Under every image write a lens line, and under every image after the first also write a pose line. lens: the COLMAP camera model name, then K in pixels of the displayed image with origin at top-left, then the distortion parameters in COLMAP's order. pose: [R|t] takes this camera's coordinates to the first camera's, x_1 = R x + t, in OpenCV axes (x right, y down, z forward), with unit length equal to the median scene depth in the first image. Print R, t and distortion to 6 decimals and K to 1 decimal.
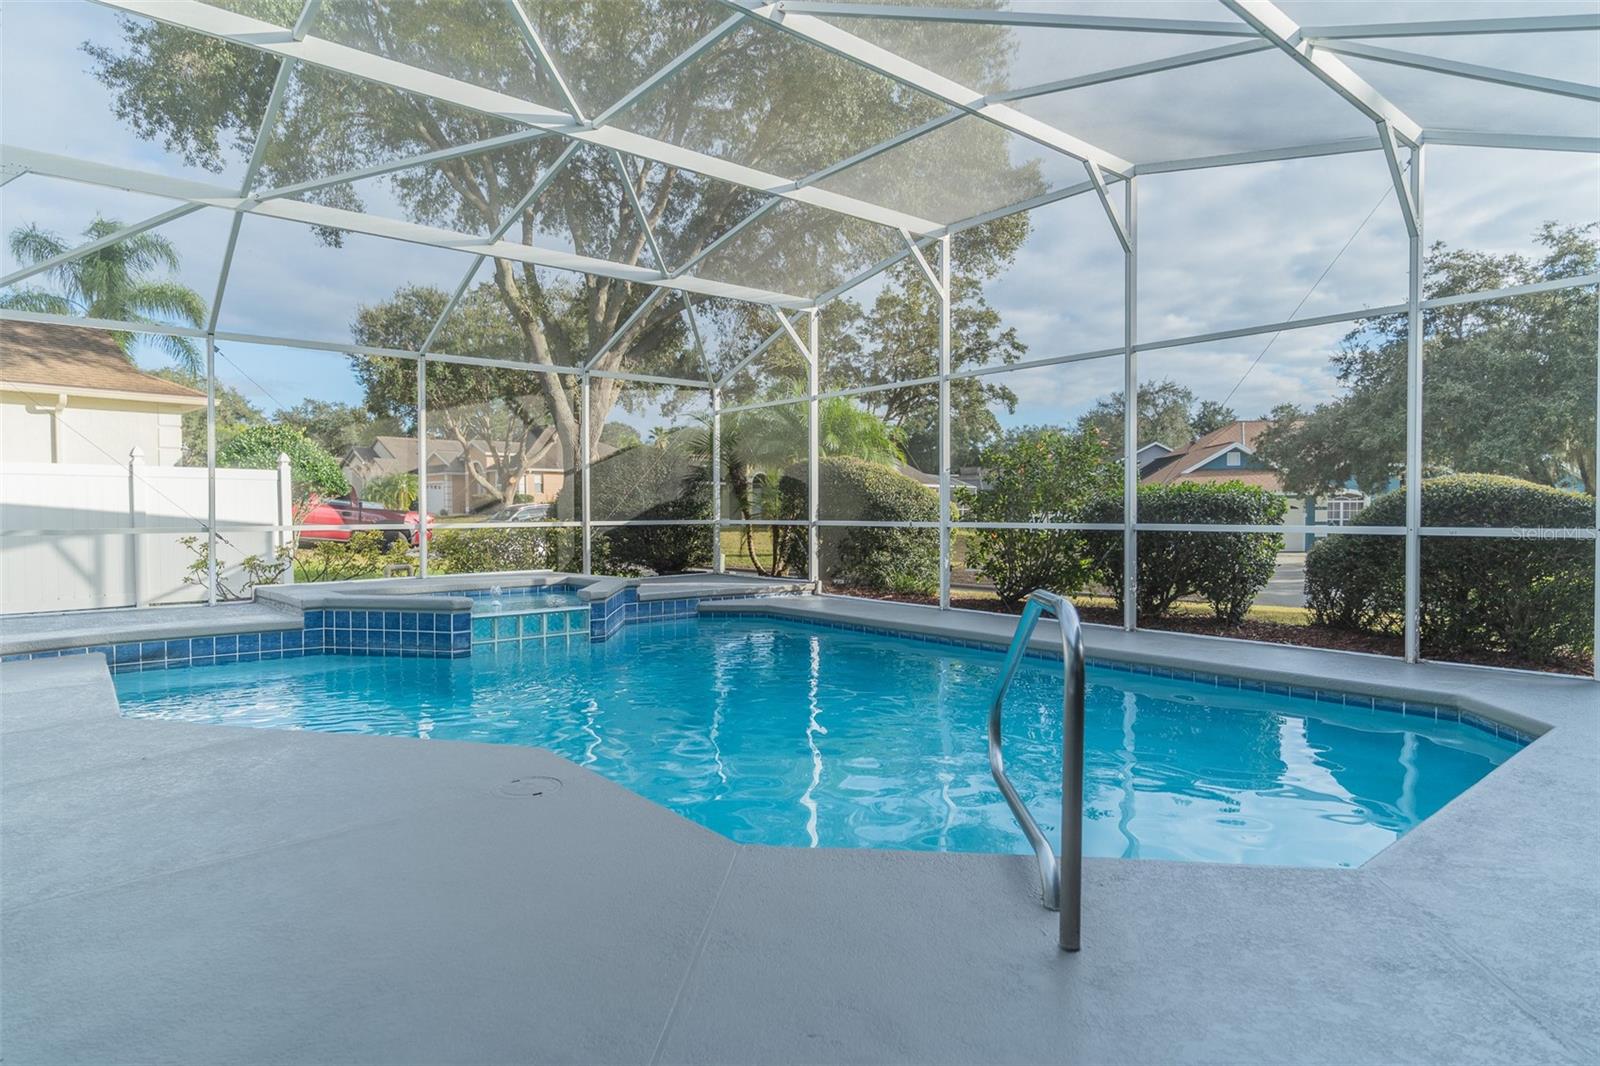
lens RADIAL K [[871.3, 0, 796.8], [0, 871.3, 534.9], [0, 0, 1]] dist [0.004938, 0.000522]
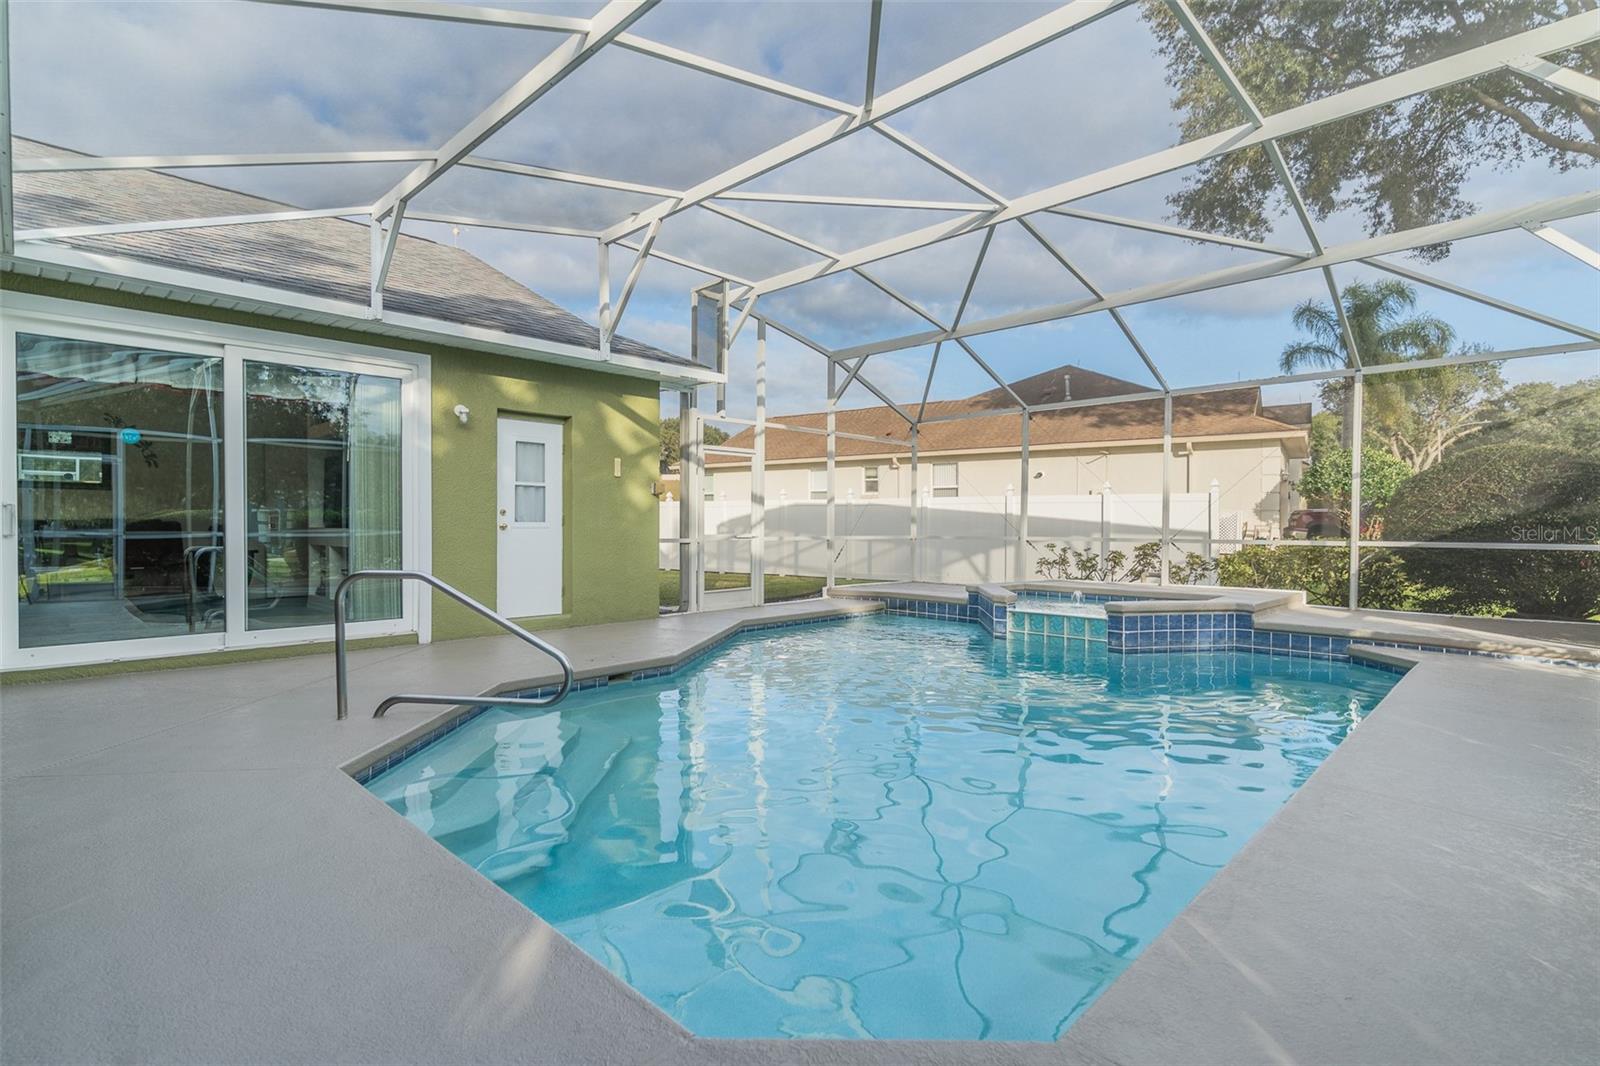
lens RADIAL K [[764.9, 0, 803.6], [0, 764.9, 522.7], [0, 0, 1]] dist [-0.004078, 0.001307]
pose [[0.117306, 0.002598, -0.993092, 0.446640], [-0.032781, 0.999462, -0.001257, -0.013977], [0.992555, 0.032702, 0.117328, 0.355451]]
